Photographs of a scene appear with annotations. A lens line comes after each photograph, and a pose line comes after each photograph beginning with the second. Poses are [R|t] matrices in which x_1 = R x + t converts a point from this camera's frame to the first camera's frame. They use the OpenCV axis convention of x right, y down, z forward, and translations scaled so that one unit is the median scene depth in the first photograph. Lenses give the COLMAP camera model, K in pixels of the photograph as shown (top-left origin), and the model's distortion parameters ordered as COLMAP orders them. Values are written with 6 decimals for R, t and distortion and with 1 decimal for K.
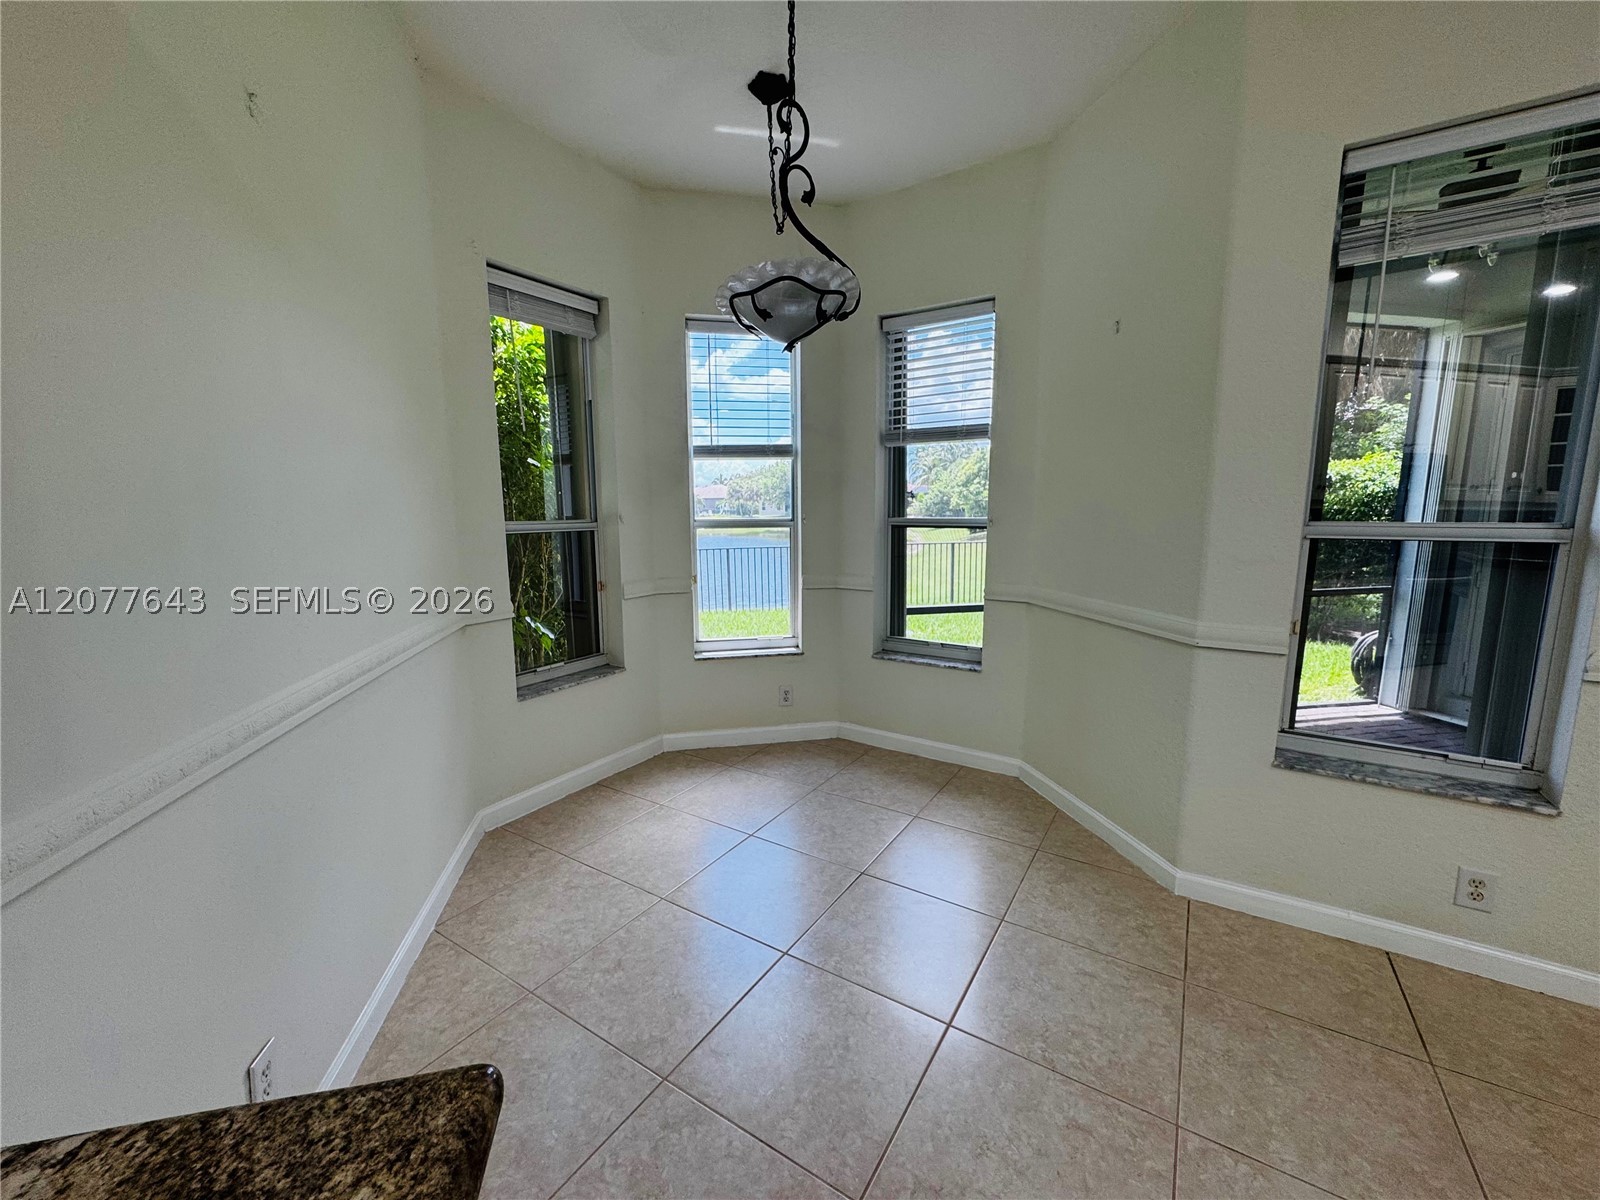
lens RADIAL K [[637.9, 0, 798.2], [0, 637.9, 598.6], [0, 0, 1]] dist [-0.002572, -0.000253]
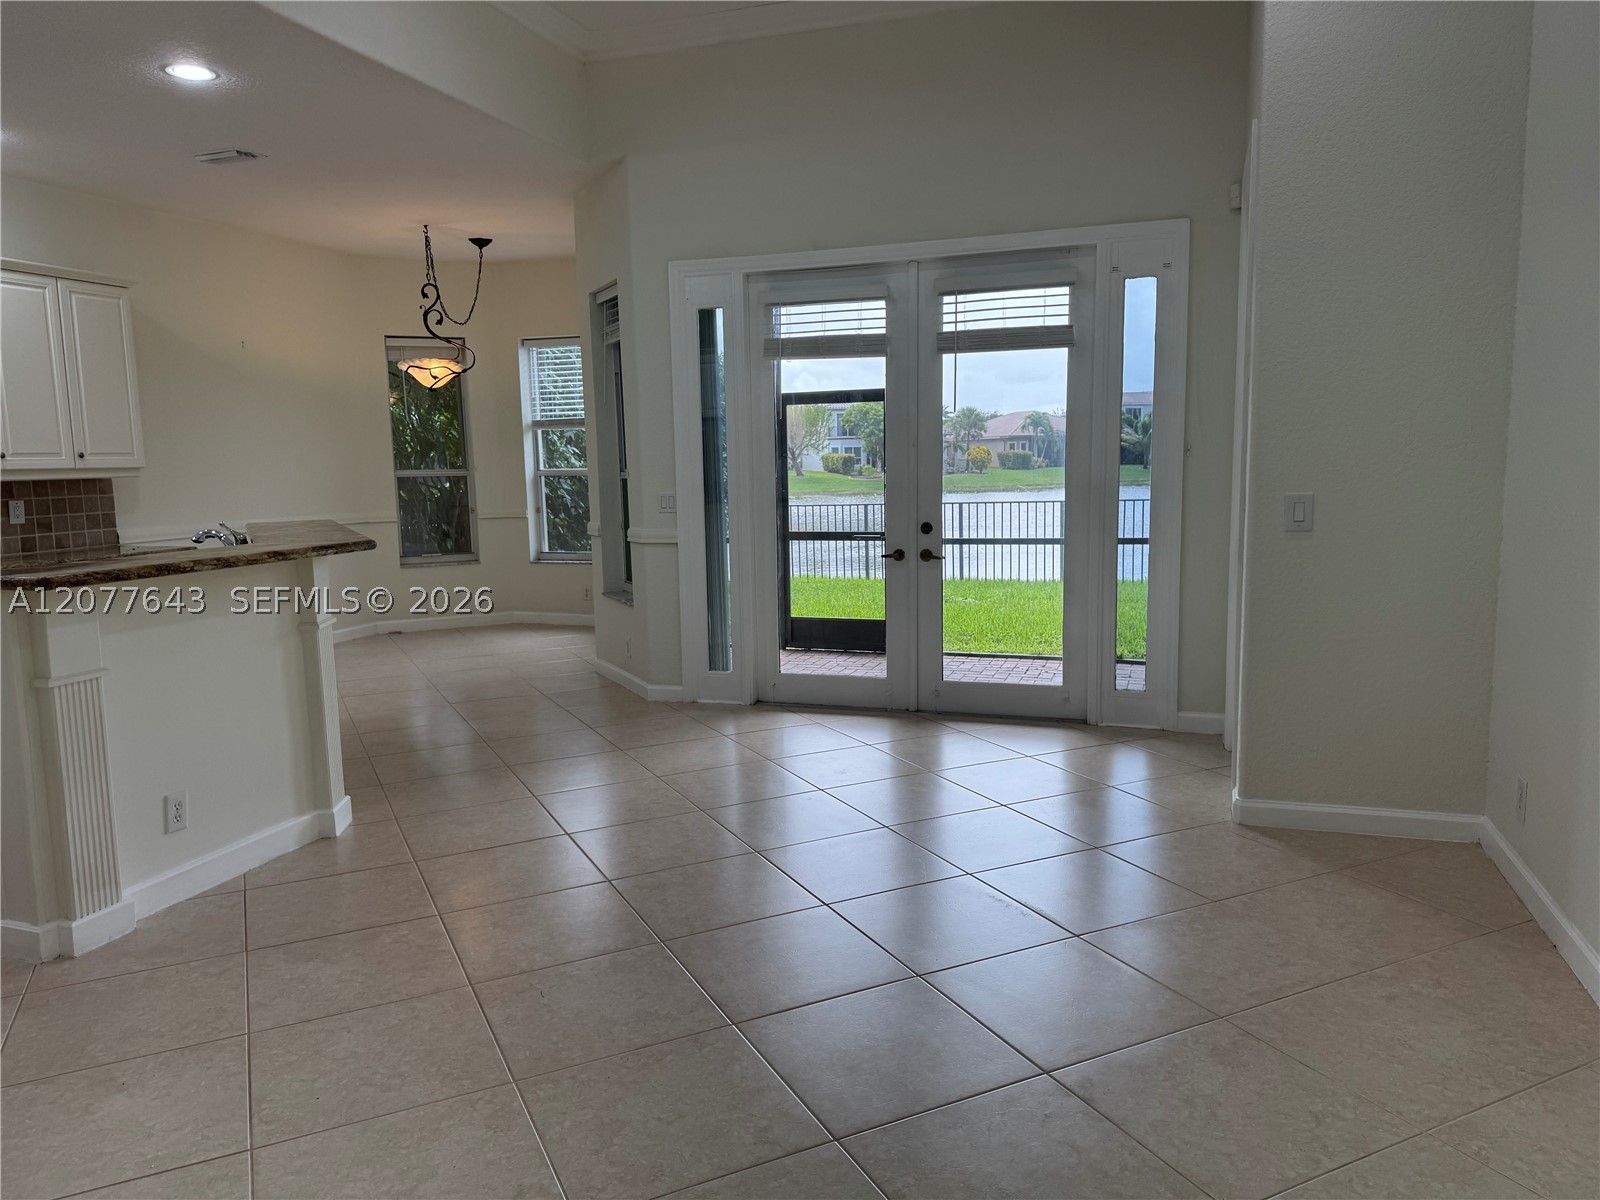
lens RADIAL K [[1122.3, 0, 809.0], [0, 1122.3, 602.4], [0, 0, 1]] dist [0.092989, -0.112566]
pose [[0.859076, 0.056996, -0.508664, 1.986672], [-0.059995, 0.998143, 0.010516, 0.137127], [0.508319, 0.021483, 0.860901, -1.073570]]
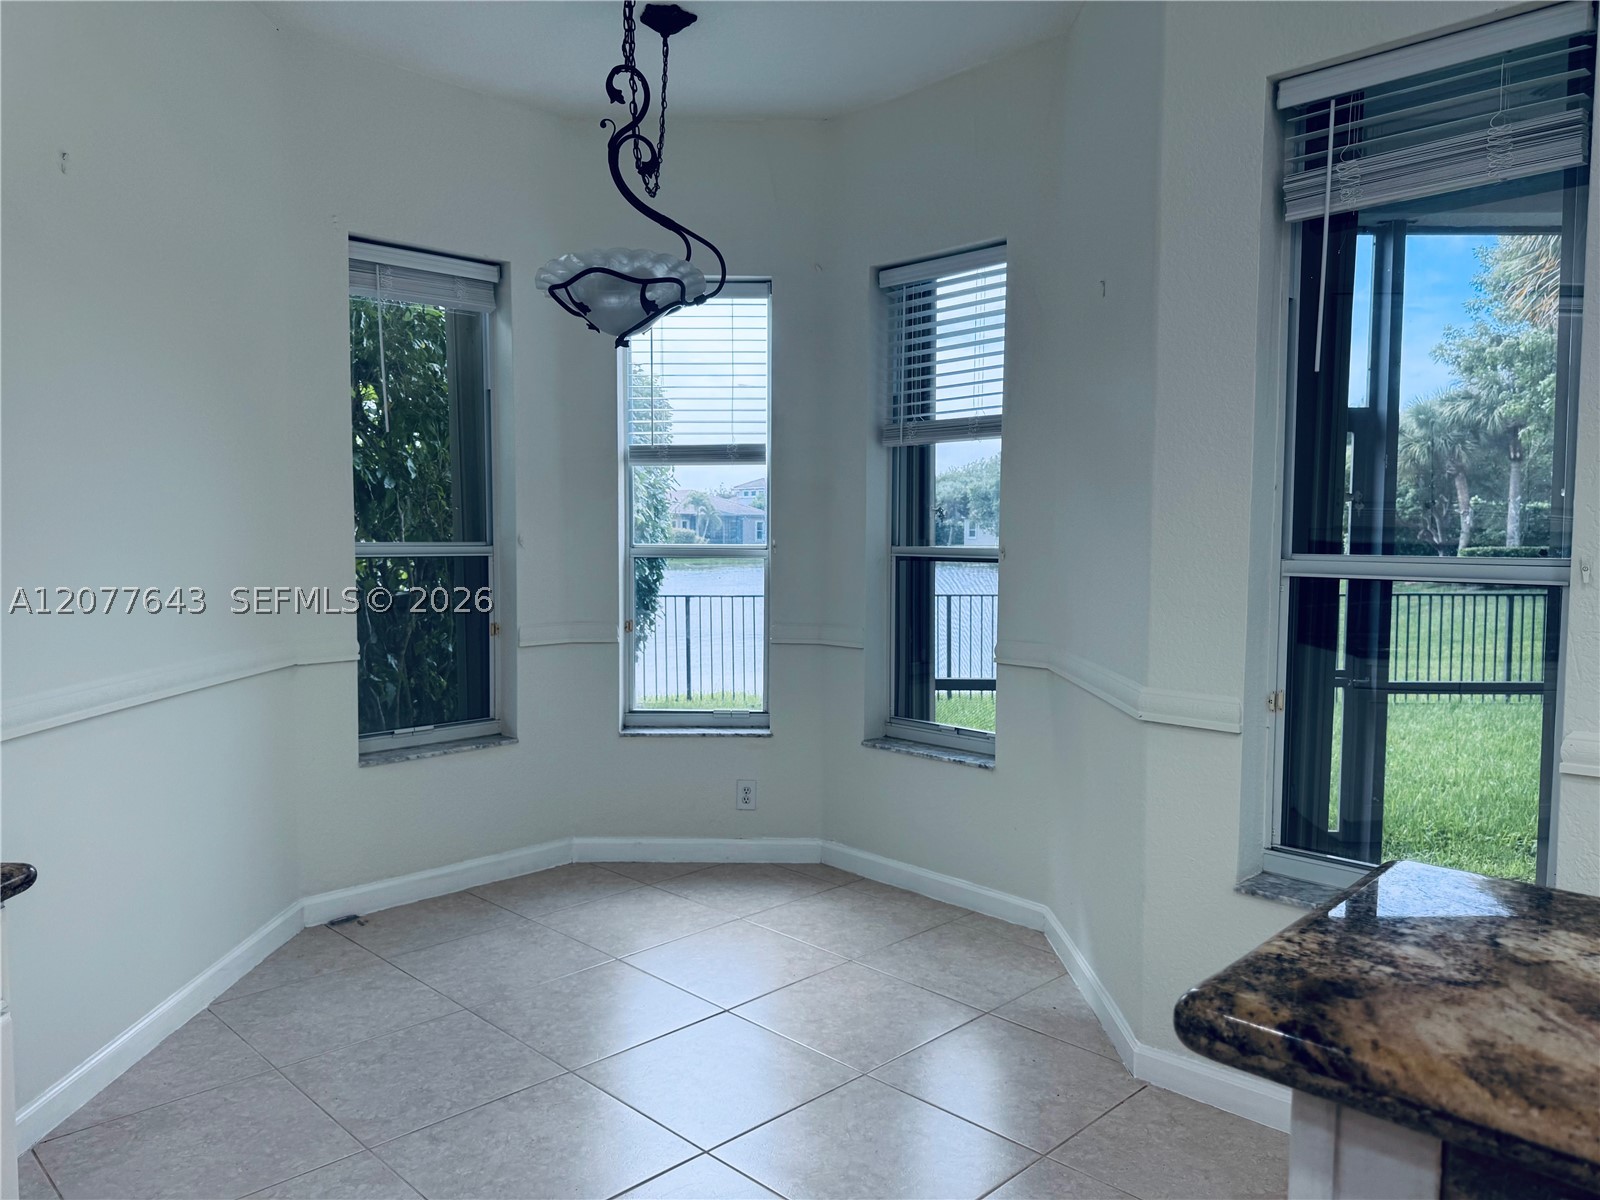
lens RADIAL K [[1119.9, 0, 798.4], [0, 1119.9, 606.8], [0, 0, 1]] dist [0.086679, -0.117125]
pose [[0.977260, 0.025236, -0.210539, 0.344813], [-0.040804, 0.996717, -0.069927, 0.034536], [0.208083, 0.076928, 0.975081, -0.249096]]
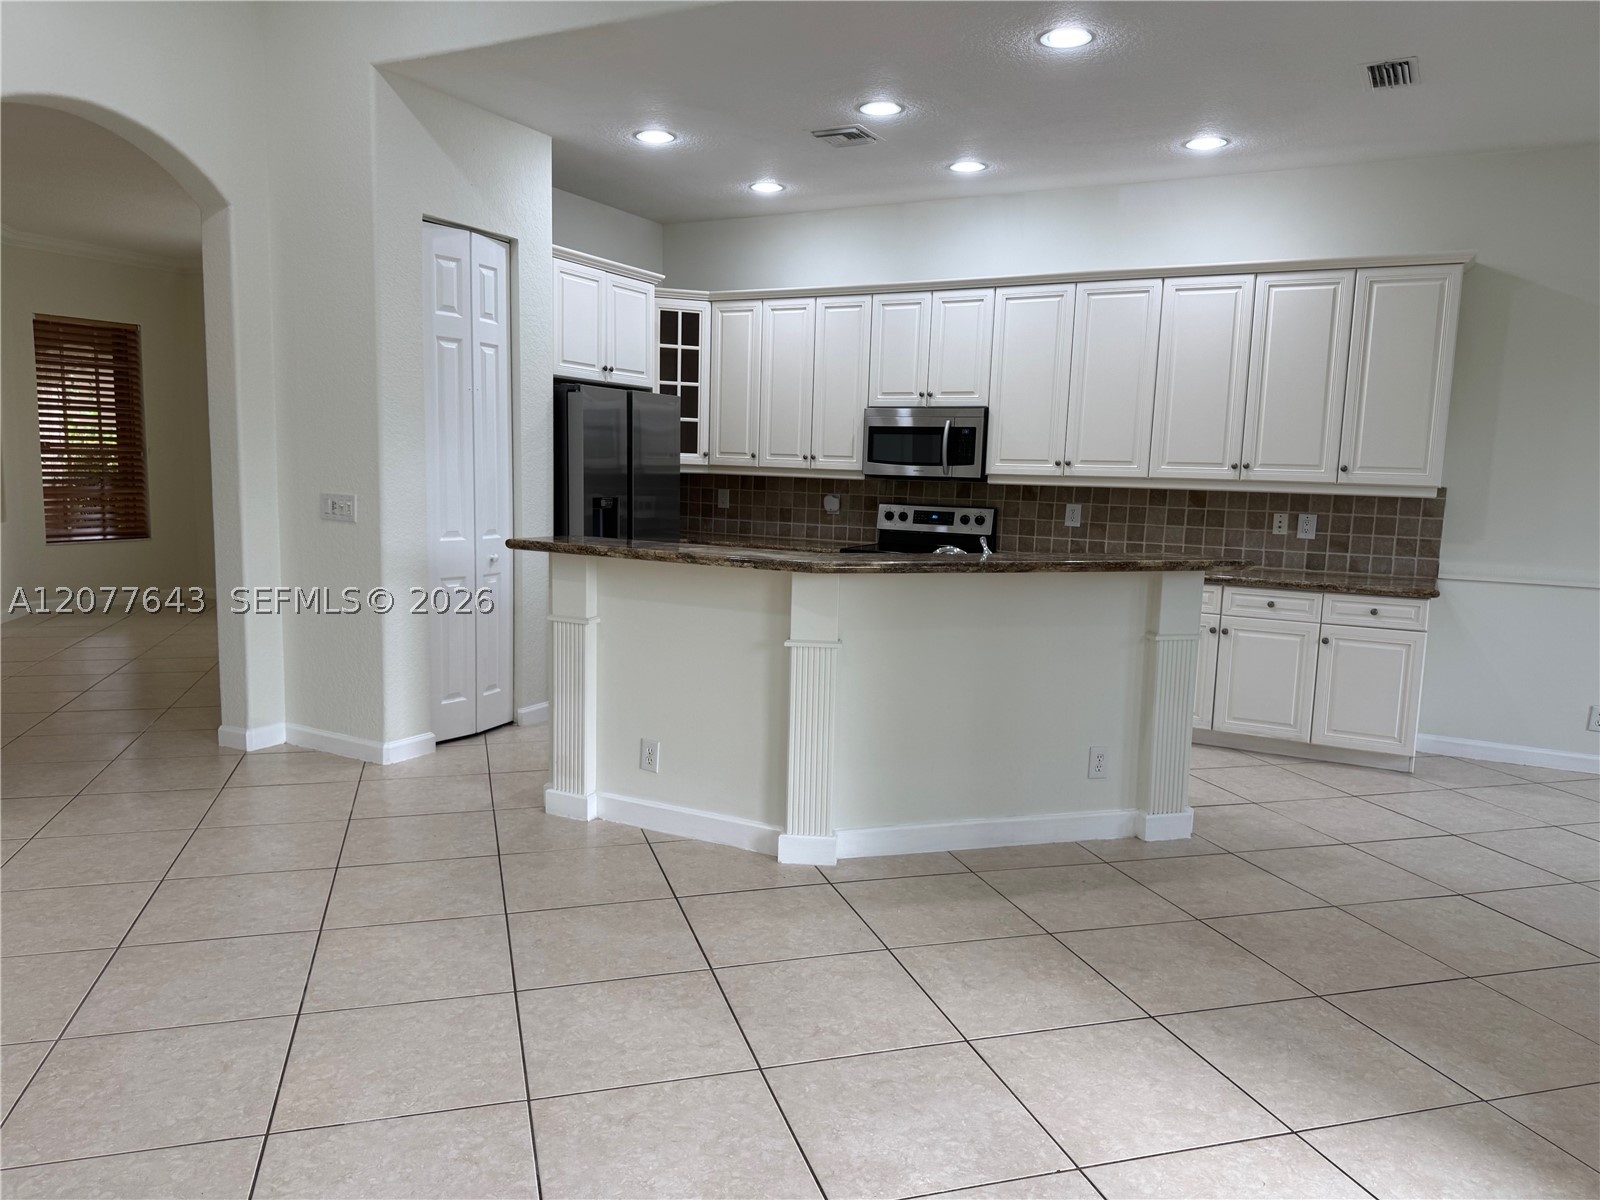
lens RADIAL K [[1113.3, 0, 774.5], [0, 1113.3, 603.6], [0, 0, 1]] dist [0.083670, -0.152090]
pose [[-0.656818, 0.084212, -0.749332, 1.768293], [-0.128881, 0.966584, 0.221597, -0.089204], [0.742953, 0.242124, -0.624017, 0.454679]]
